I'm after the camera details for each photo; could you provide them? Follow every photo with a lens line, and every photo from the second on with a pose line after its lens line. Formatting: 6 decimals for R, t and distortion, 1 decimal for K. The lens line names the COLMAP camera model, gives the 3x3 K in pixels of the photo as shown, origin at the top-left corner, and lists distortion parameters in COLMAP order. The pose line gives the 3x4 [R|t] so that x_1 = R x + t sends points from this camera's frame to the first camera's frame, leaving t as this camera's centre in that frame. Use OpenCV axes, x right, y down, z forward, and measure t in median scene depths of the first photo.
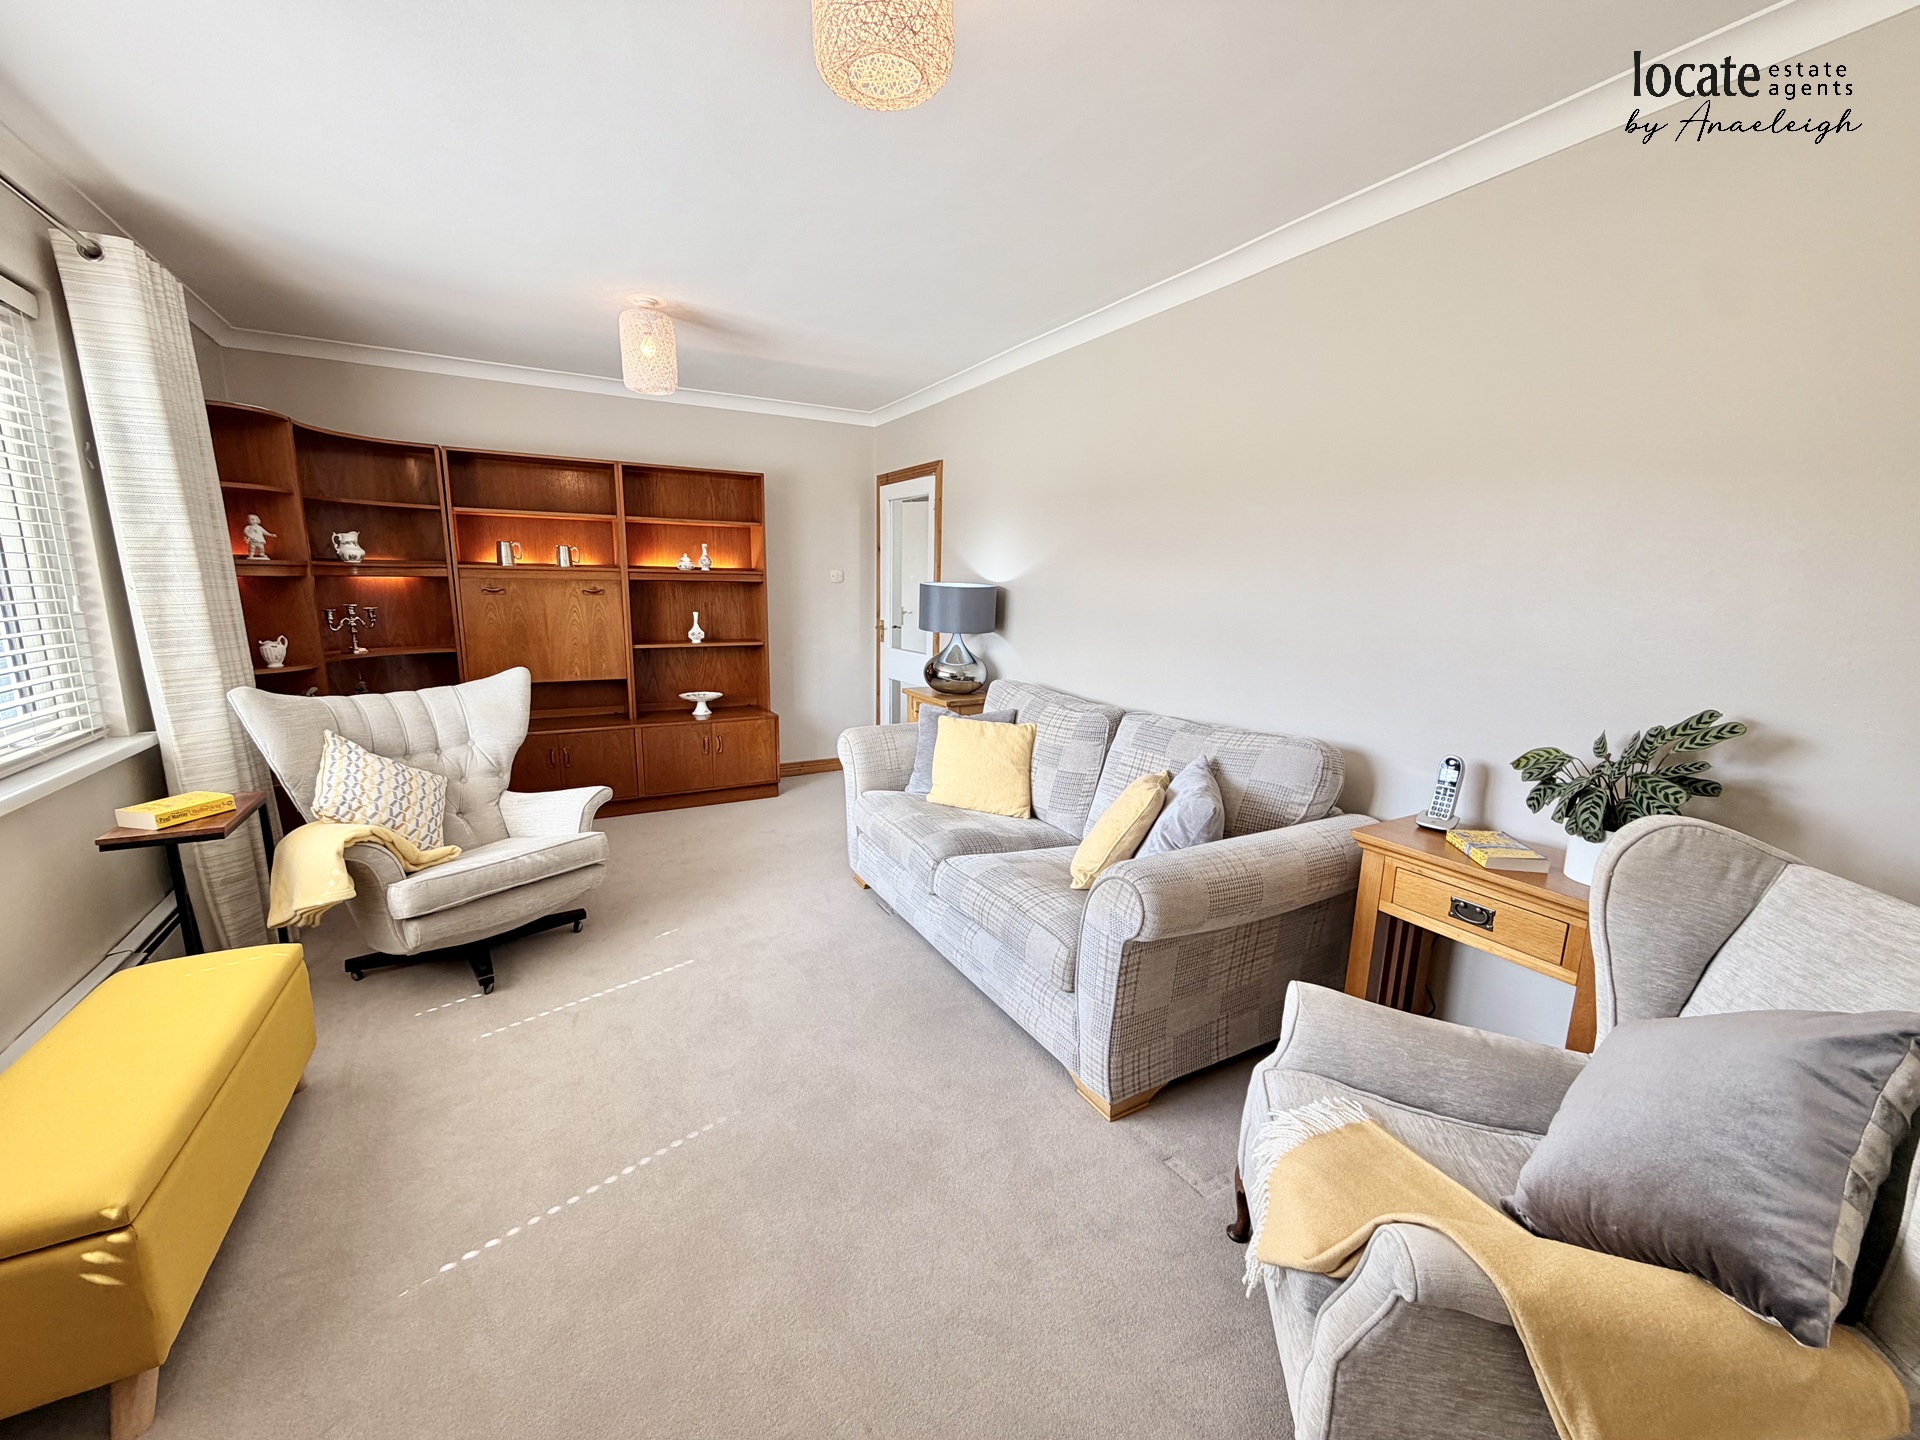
lens RADIAL K [[765.2, 0, 959.4], [0, 765.2, 733.0], [0, 0, 1]] dist [-0.002613, 0.000477]
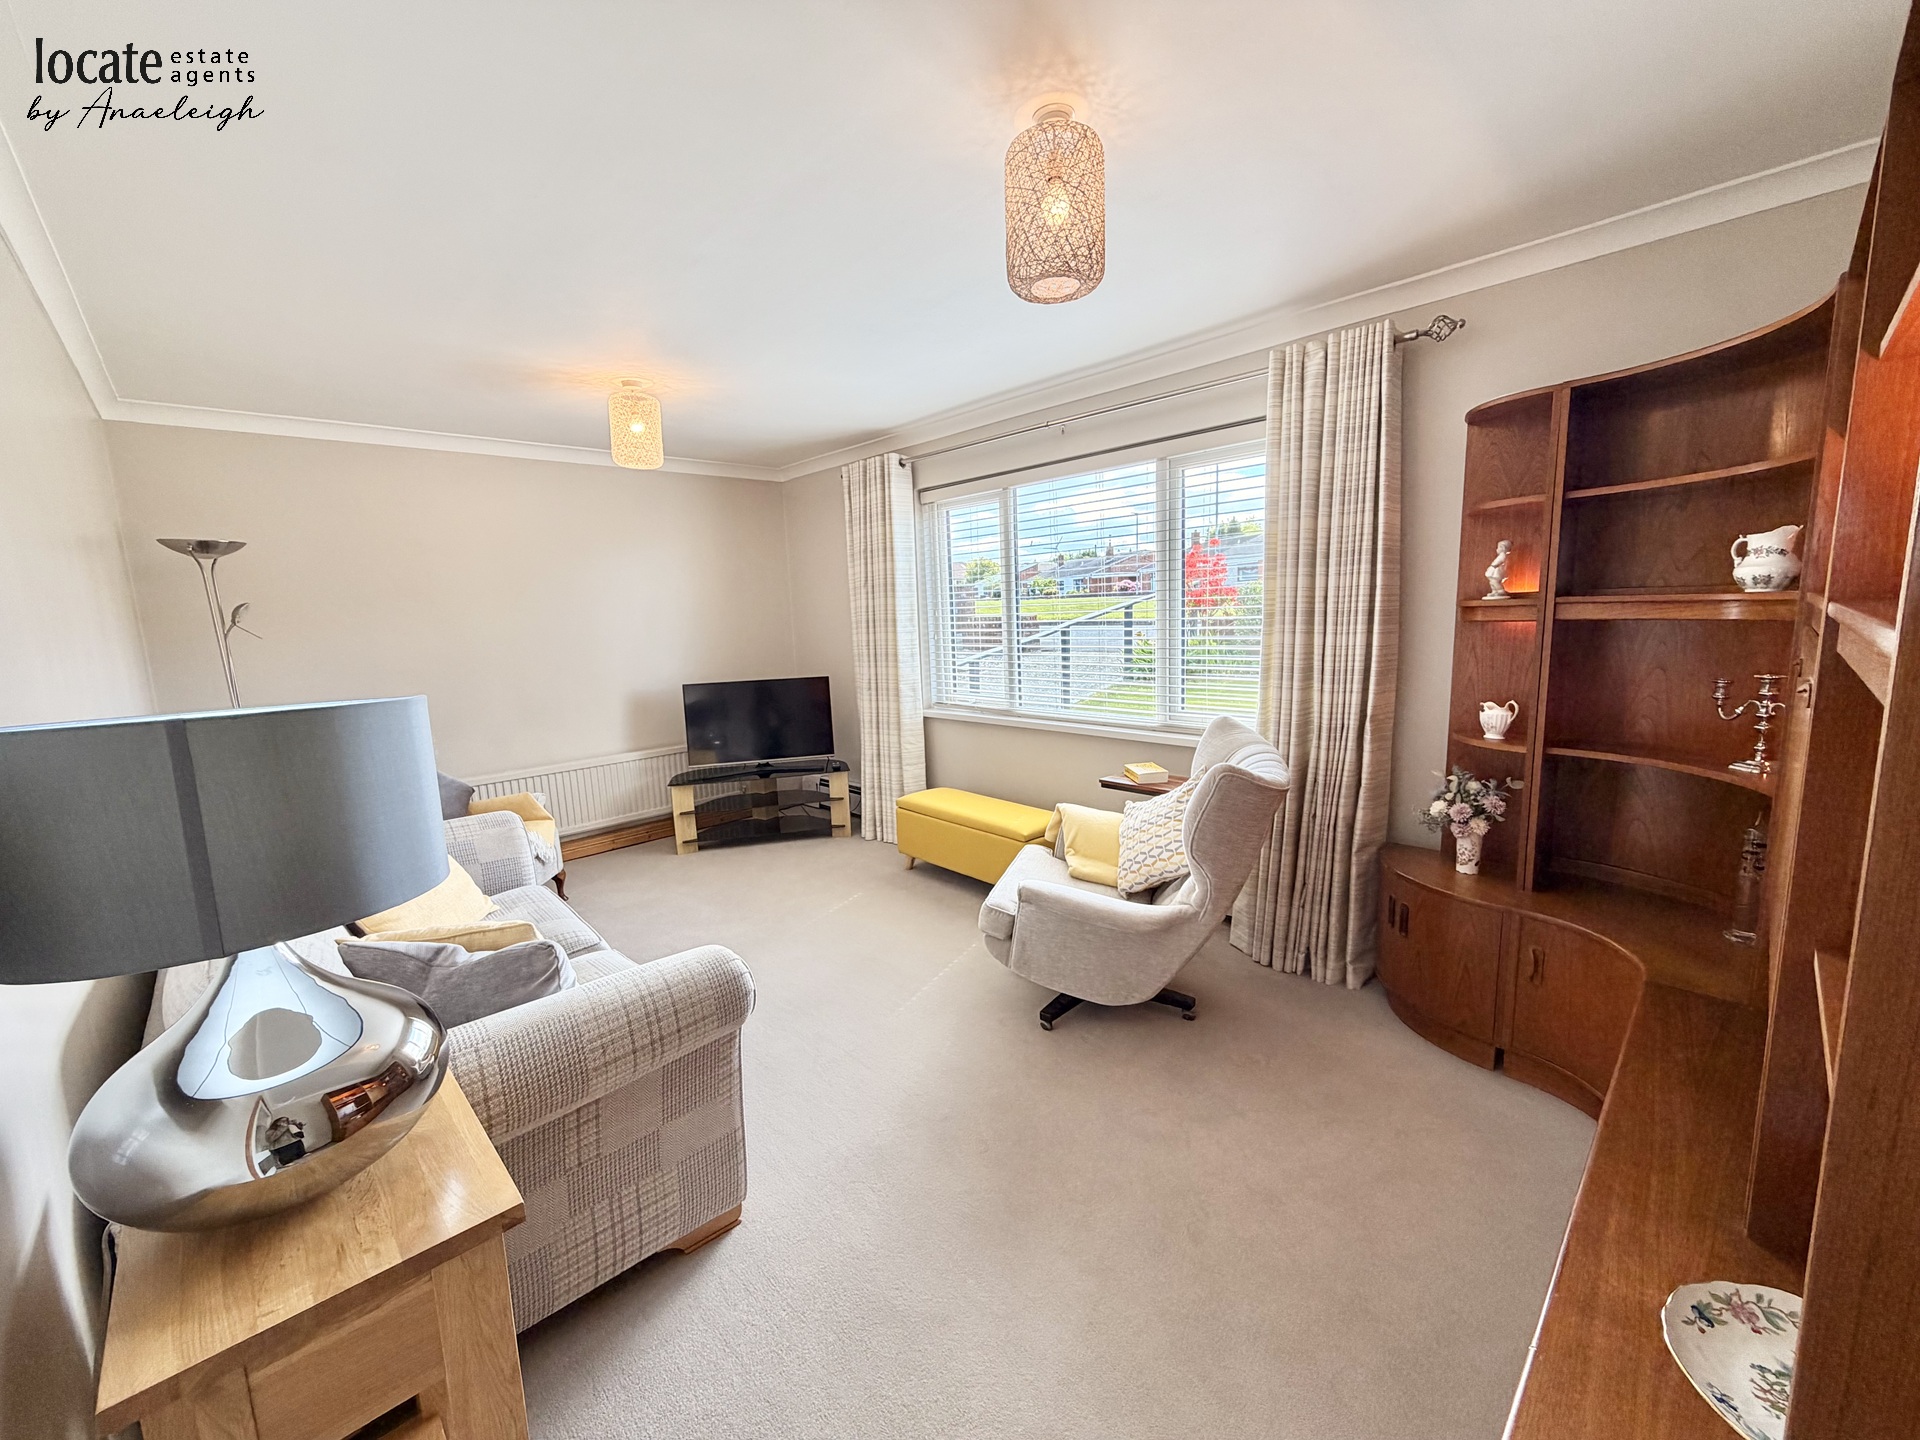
lens RADIAL K [[765.2, 0, 951.4], [0, 765.2, 718.9], [0, 0, 1]] dist [-0.002613, 0.000477]
pose [[-0.972815, 0.037946, -0.228455, -0.174871], [-0.036972, 0.948384, 0.314960, -0.286370], [0.228614, 0.314844, -0.921199, 1.384829]]
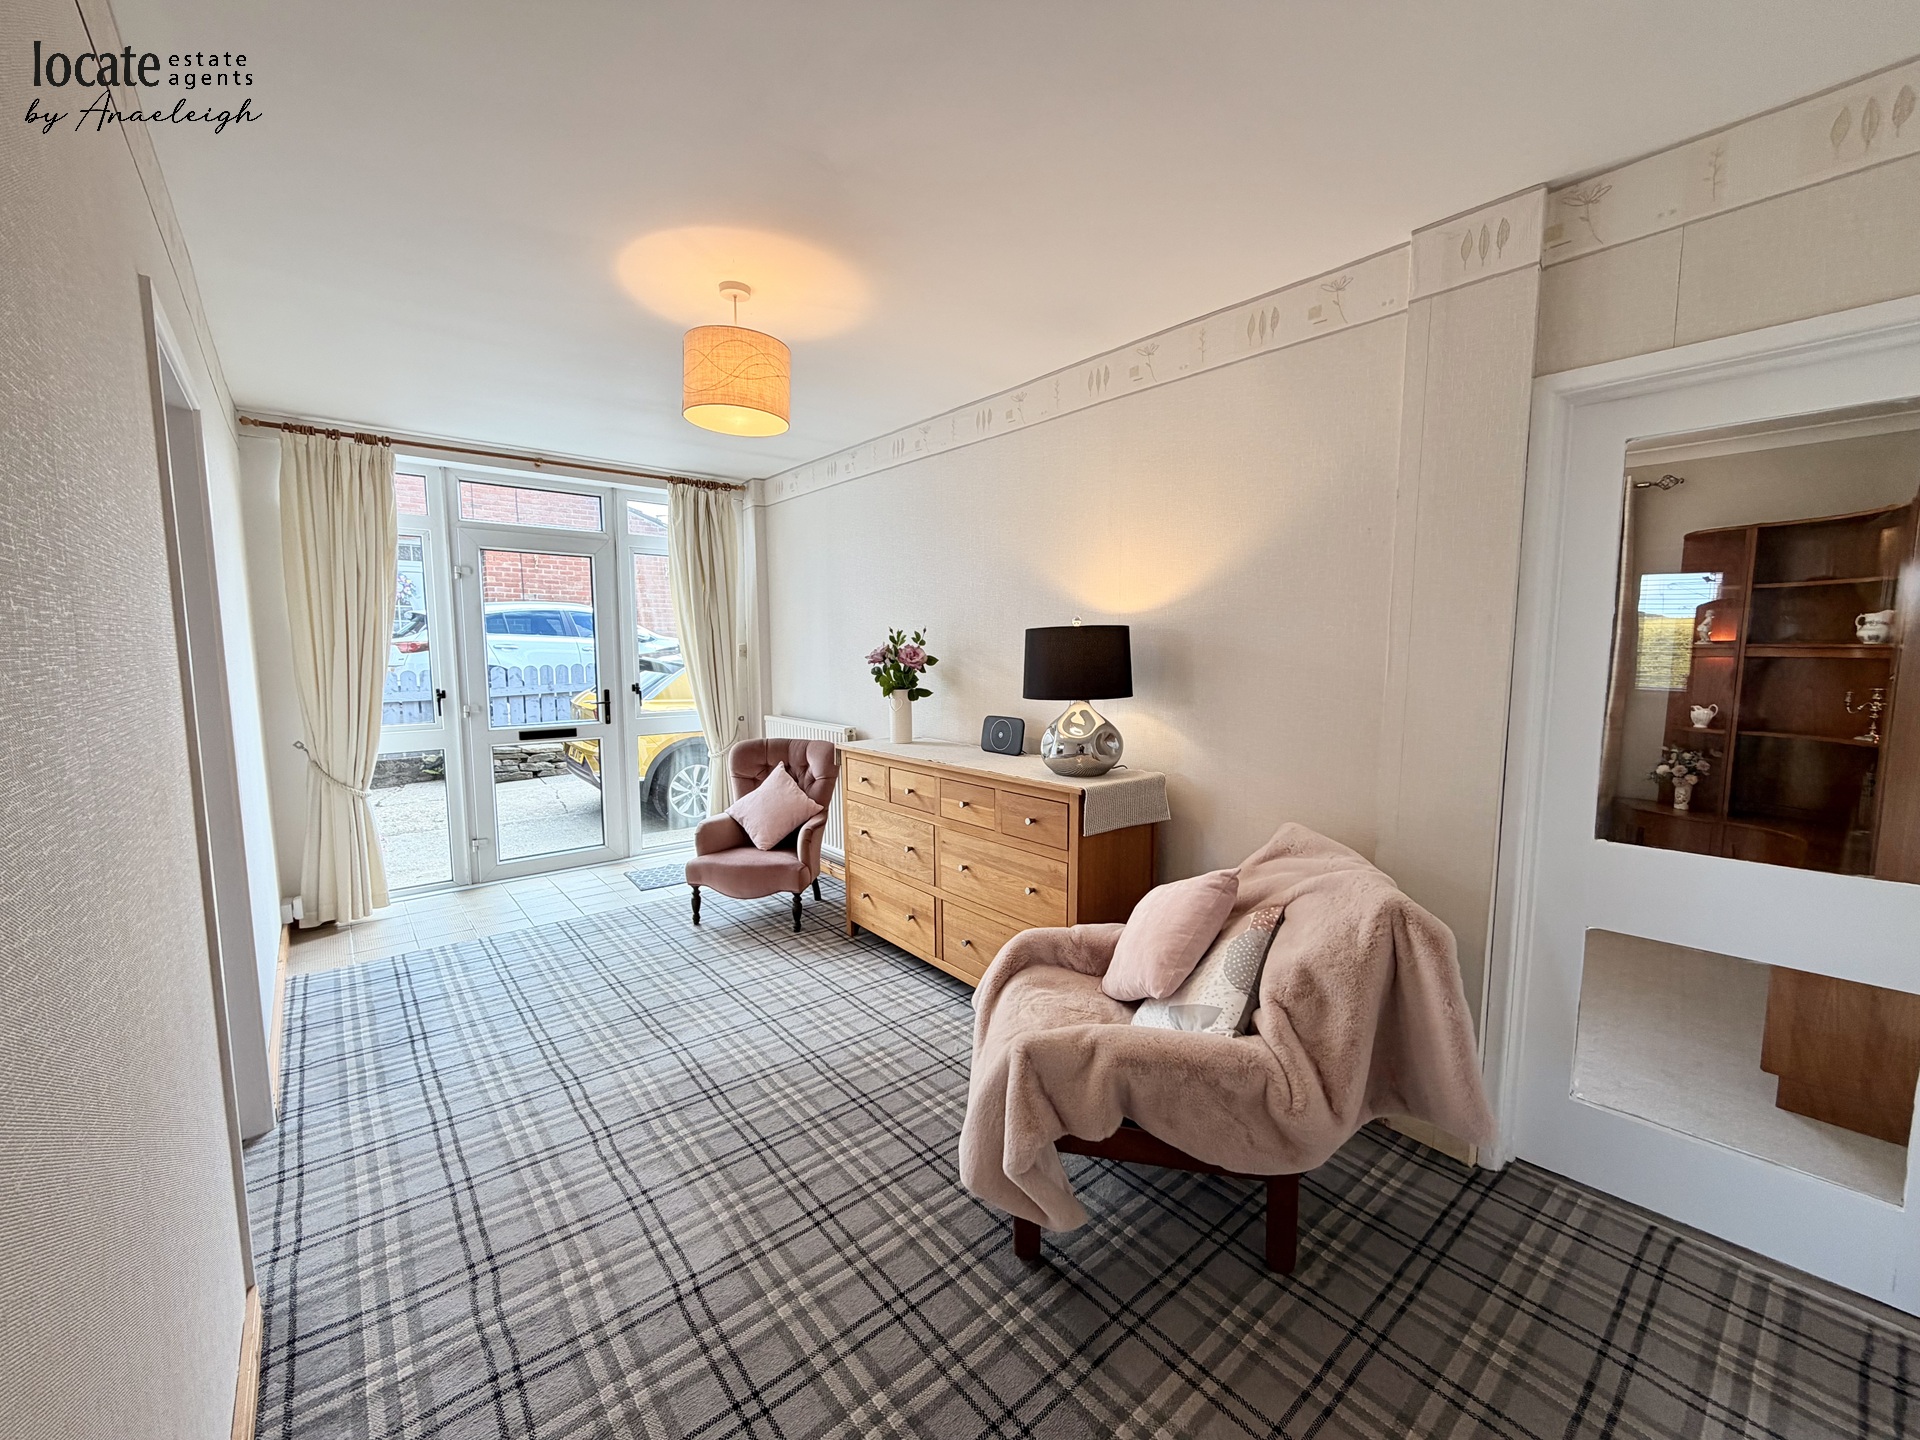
lens RADIAL K [[765.2, 0, 955.5], [0, 765.2, 723.9], [0, 0, 1]] dist [-0.002613, 0.000477]
pose [[-0.983793, -0.004675, -0.179249, 0.476378], [-0.056397, 0.956996, 0.284567, -0.337151], [0.170210, 0.290064, -0.941749, 1.743317]]
